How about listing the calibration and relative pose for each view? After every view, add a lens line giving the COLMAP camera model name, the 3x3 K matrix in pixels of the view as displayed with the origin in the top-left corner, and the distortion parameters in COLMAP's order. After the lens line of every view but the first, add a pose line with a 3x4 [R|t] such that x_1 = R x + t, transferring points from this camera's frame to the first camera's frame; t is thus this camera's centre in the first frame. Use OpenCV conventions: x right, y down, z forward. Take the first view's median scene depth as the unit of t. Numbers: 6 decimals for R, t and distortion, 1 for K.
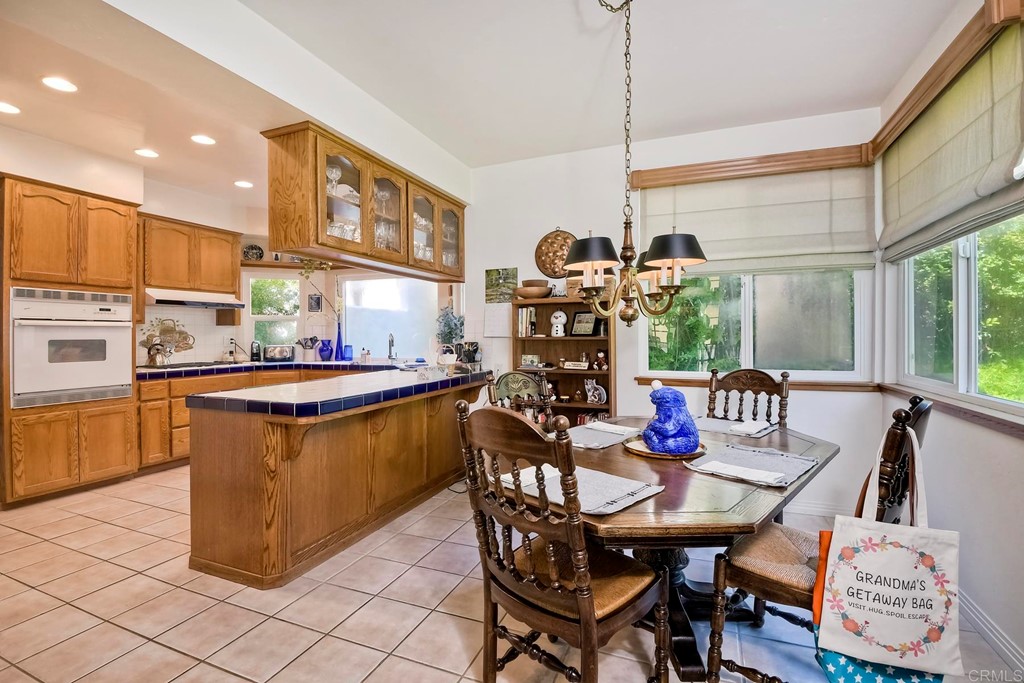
lens RADIAL K [[463.1, 0, 529.7], [0, 463.1, 334.8], [0, 0, 1]] dist [-0.006281, -0.011096]
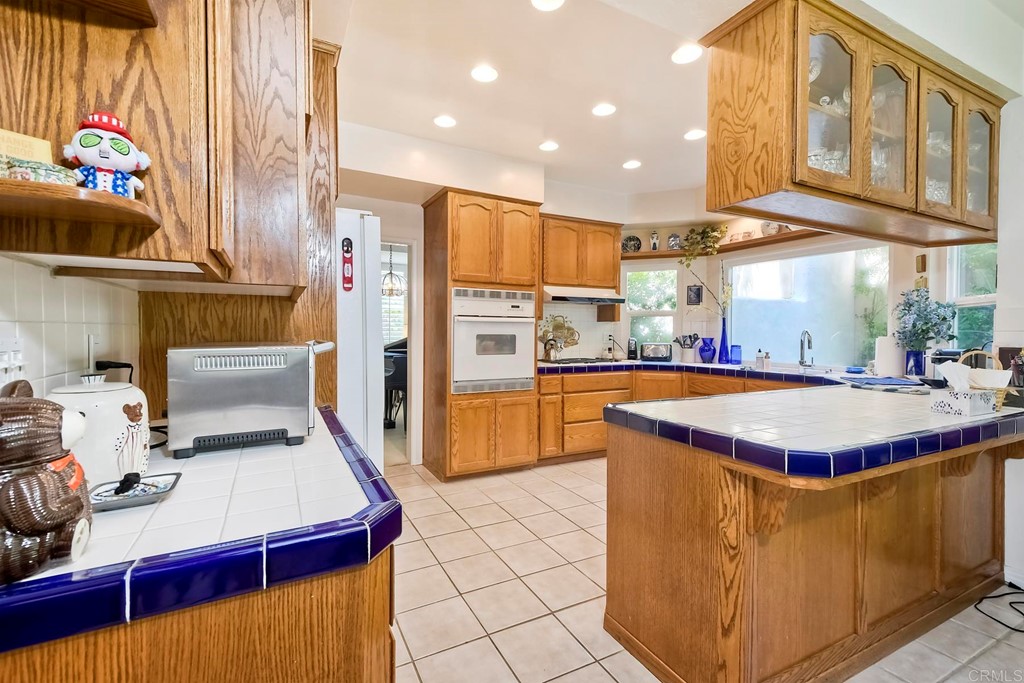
lens RADIAL K [[463.1, 0, 497.4], [0, 463.1, 334.1], [0, 0, 1]] dist [-0.006281, -0.011096]
pose [[0.722463, 0.011868, -0.691307, -0.212668], [-0.009307, 0.999929, 0.007439, 0.001692], [0.691346, 0.001060, 0.722523, 0.190975]]
